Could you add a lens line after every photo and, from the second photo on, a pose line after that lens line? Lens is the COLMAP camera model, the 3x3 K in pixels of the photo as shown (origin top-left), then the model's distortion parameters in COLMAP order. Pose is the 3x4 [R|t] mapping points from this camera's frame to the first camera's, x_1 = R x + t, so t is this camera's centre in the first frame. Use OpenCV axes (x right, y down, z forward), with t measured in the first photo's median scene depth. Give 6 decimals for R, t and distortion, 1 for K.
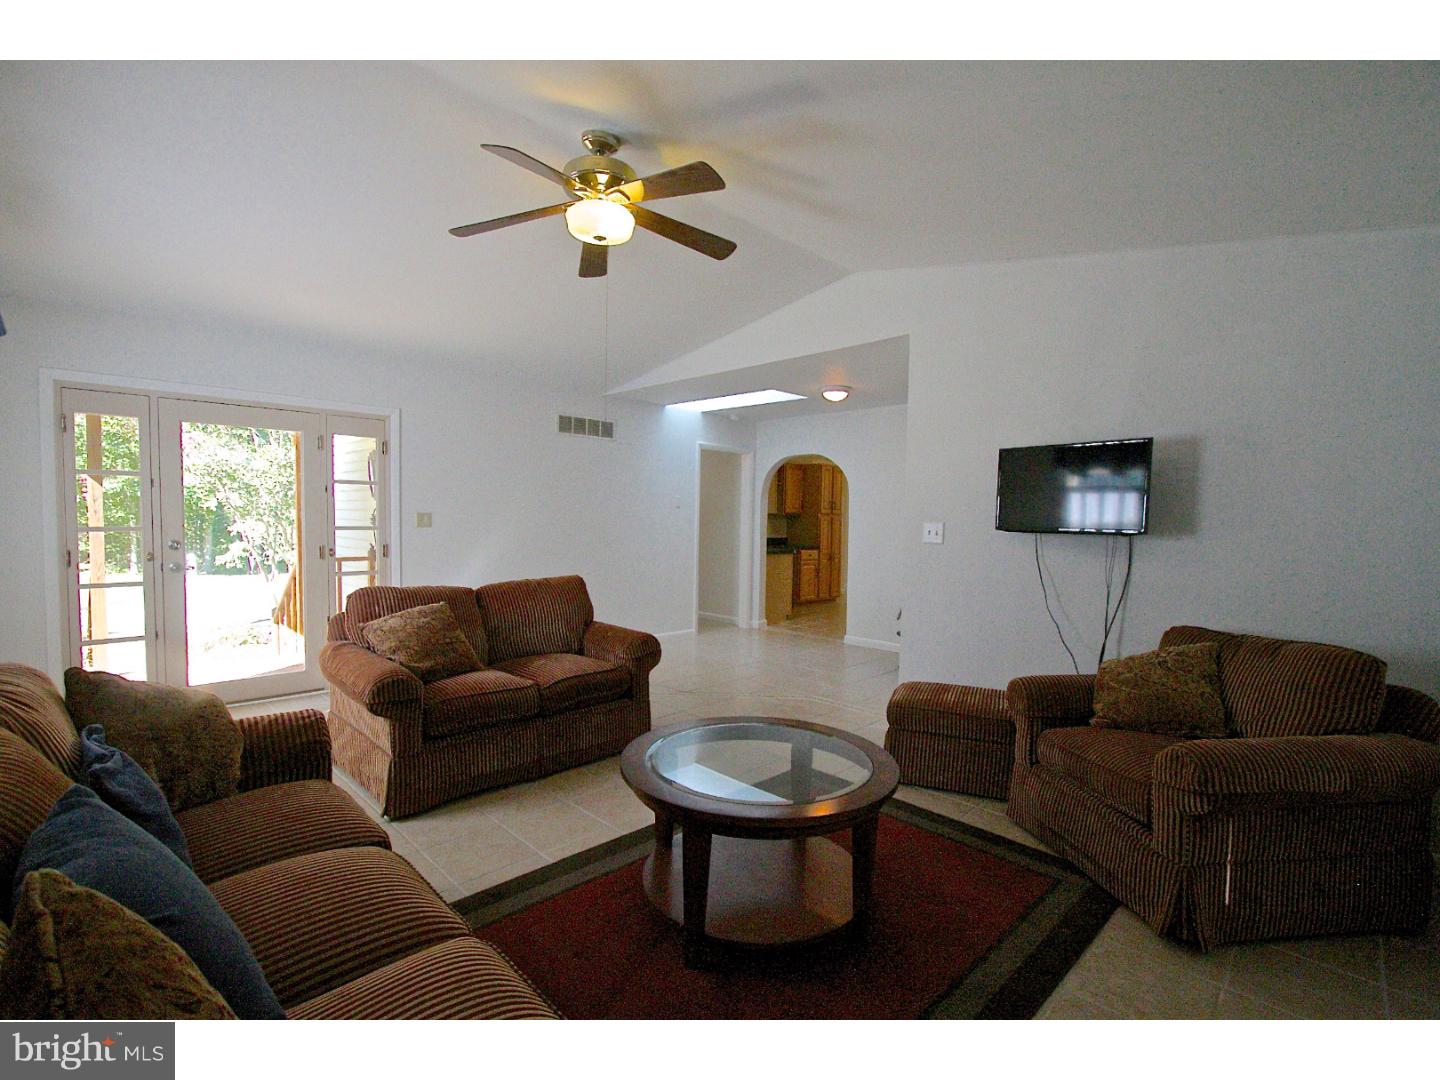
lens RADIAL K [[673.6, 0, 717.3], [0, 673.6, 548.9], [0, 0, 1]] dist [-0.007966, 0.000522]
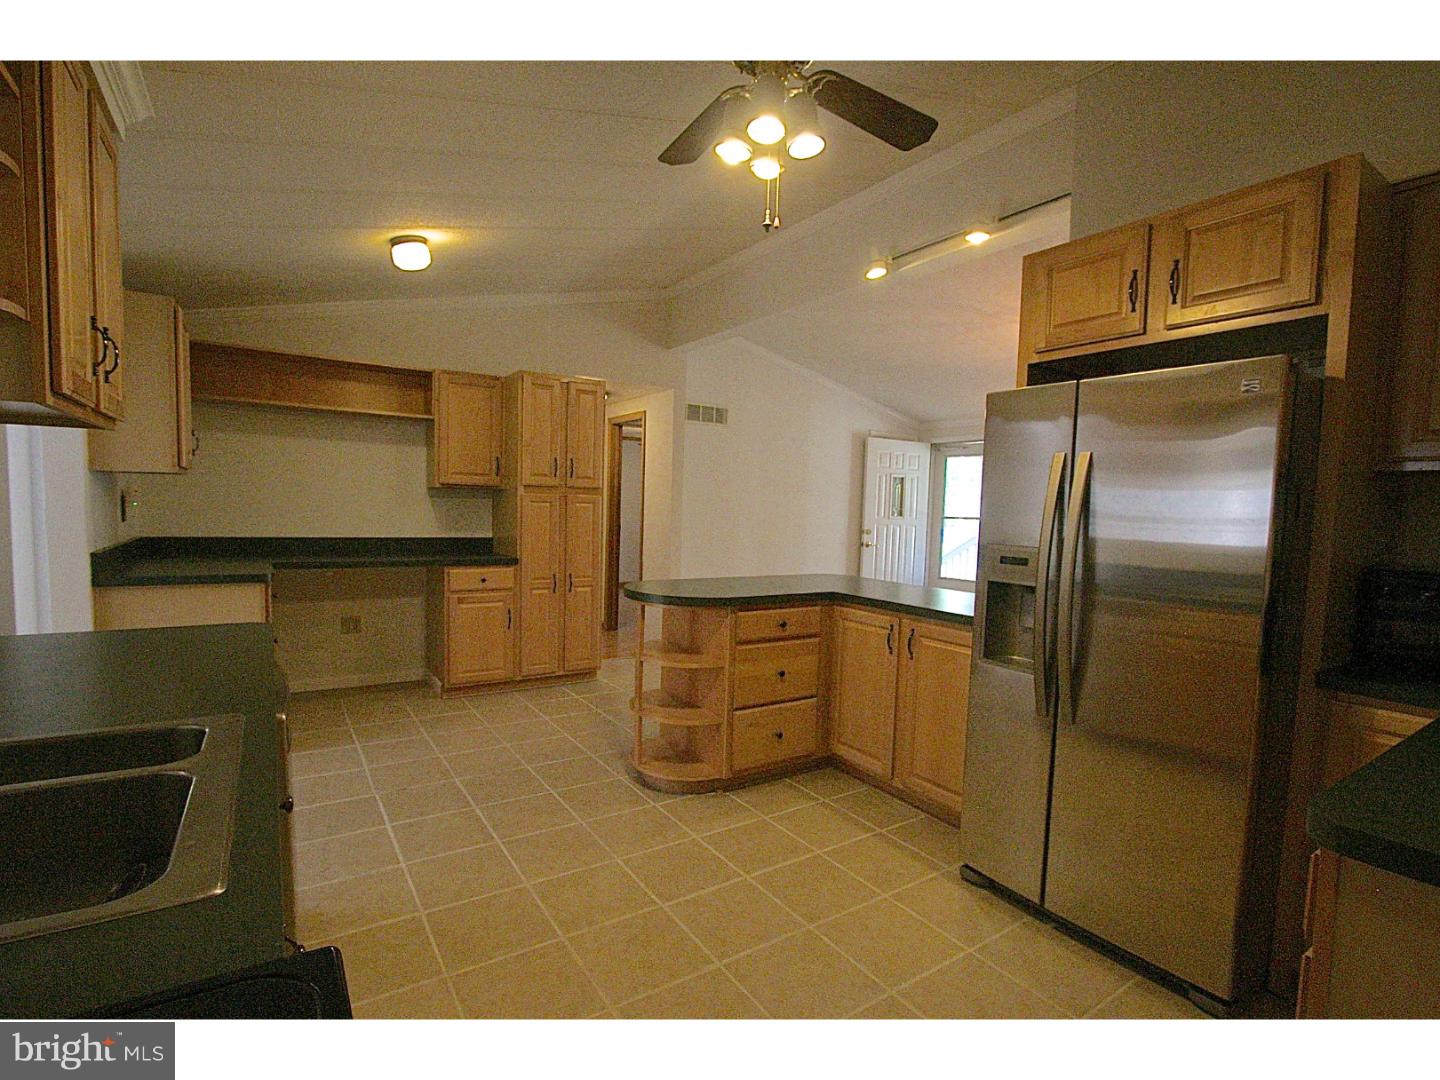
lens RADIAL K [[694.6, 0, 723.9], [0, 694.6, 553.9], [0, 0, 1]] dist [-0.016690, 0.001039]
pose [[0.974209, 0.012583, -0.225295, 0.381401], [-0.009729, 0.999858, 0.013772, -0.014473], [0.225437, -0.011225, 0.974193, 0.576423]]
